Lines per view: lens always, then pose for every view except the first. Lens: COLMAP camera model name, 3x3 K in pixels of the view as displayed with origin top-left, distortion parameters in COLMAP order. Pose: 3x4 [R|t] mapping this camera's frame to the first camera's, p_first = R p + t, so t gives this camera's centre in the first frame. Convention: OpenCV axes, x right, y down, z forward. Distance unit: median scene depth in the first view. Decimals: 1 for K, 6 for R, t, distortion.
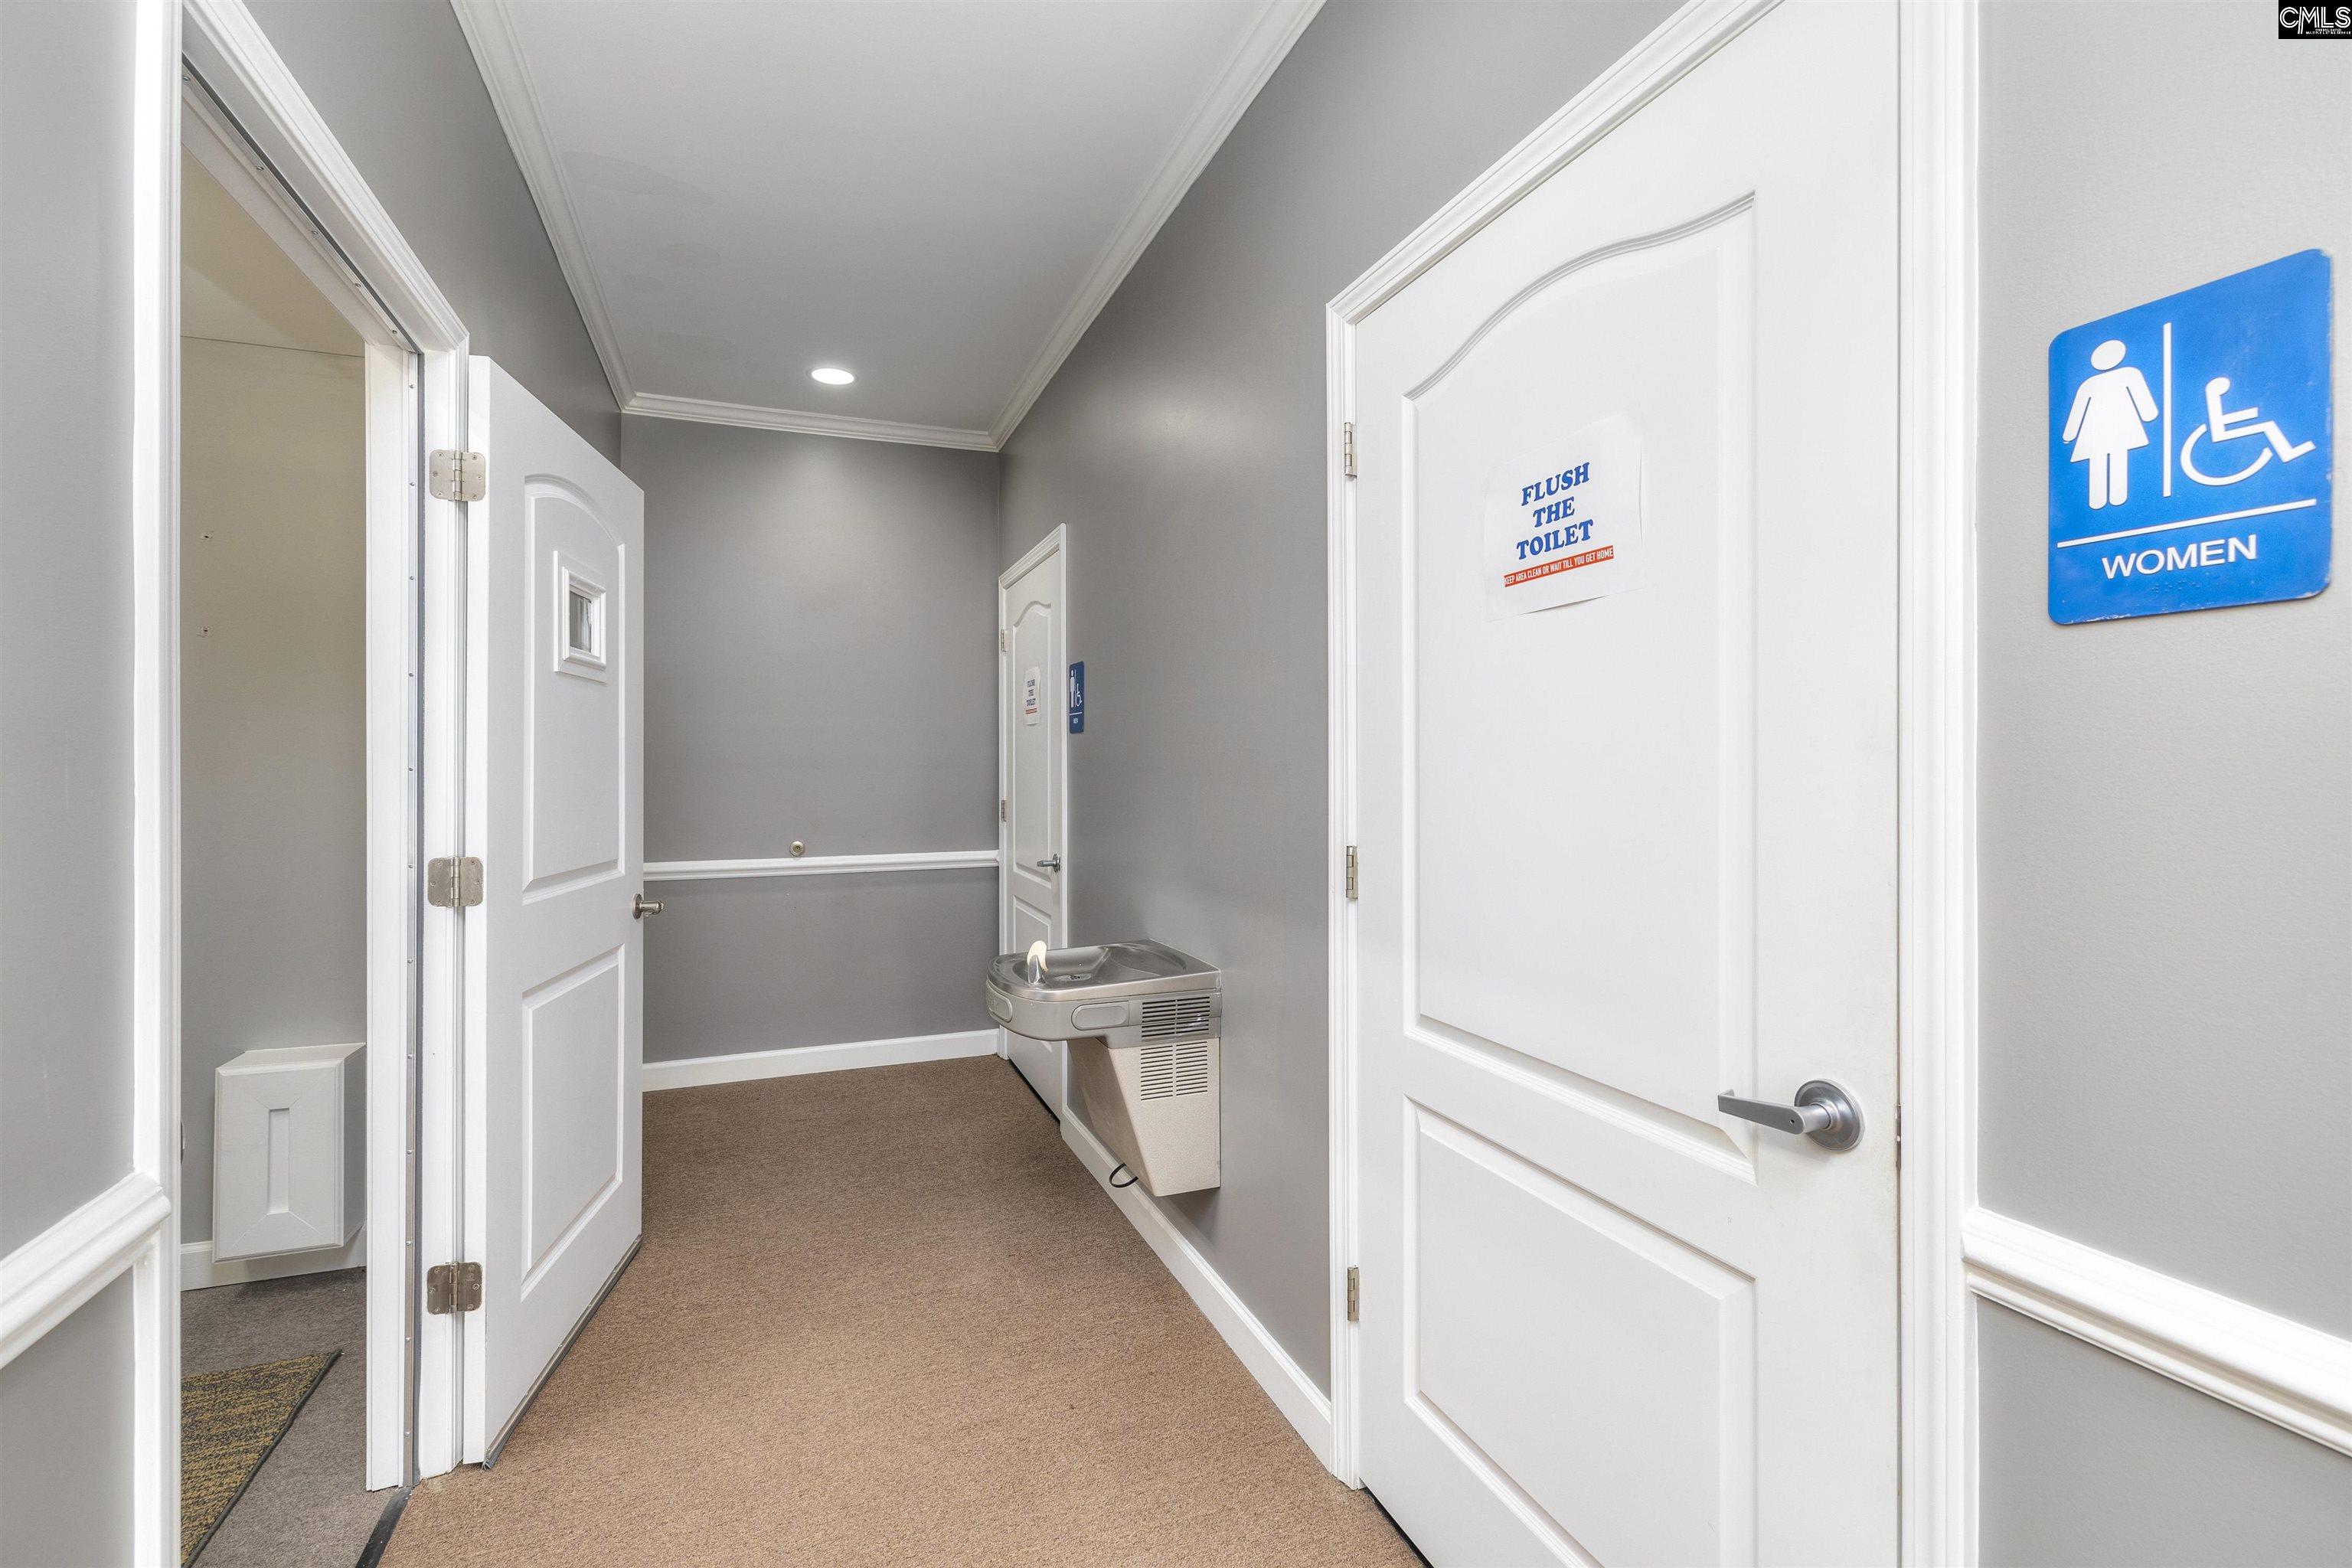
lens RADIAL K [[1026.2, 0, 1161.0], [0, 1026.2, 768.6], [0, 0, 1]] dist [-0.003118, -0.000163]
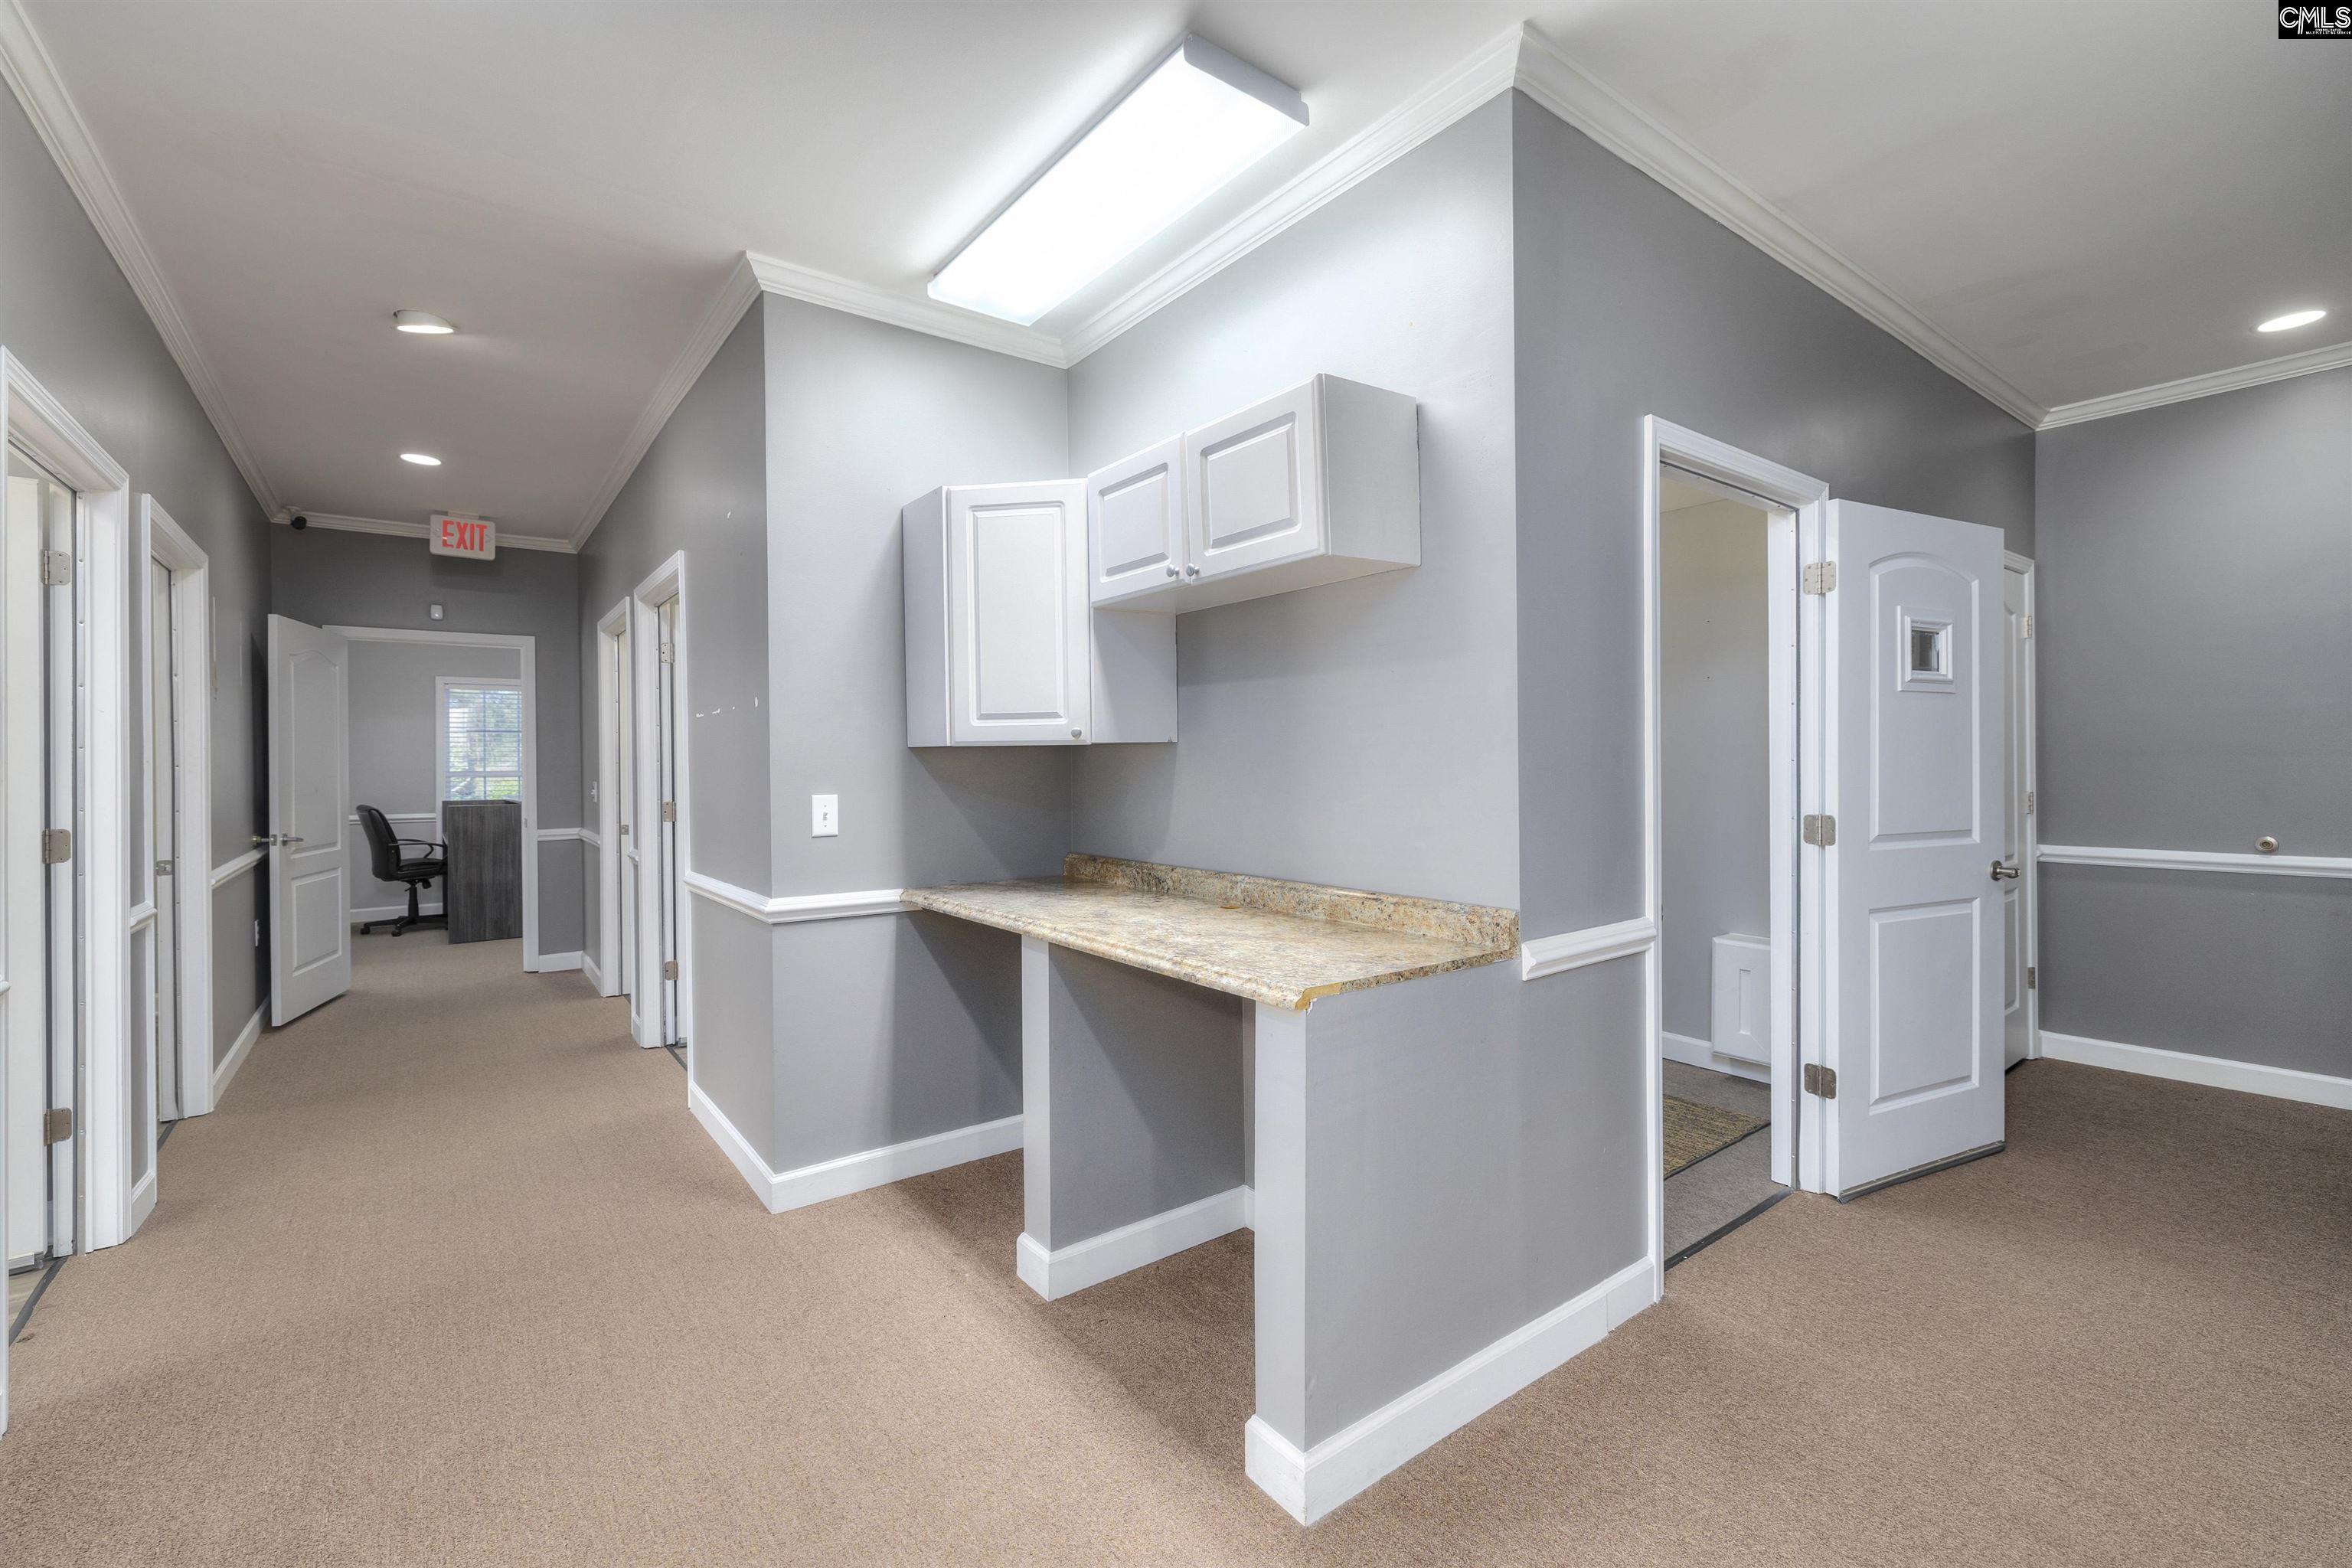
lens RADIAL K [[1026.2, 0, 1156.2], [0, 1026.2, 773.9], [0, 0, 1]] dist [-0.003118, -0.000163]
pose [[0.278737, 0.002894, -0.960363, 0.571795], [0.009178, 0.999942, 0.005677, 0.003429], [0.960324, -0.010396, 0.278694, -0.454172]]
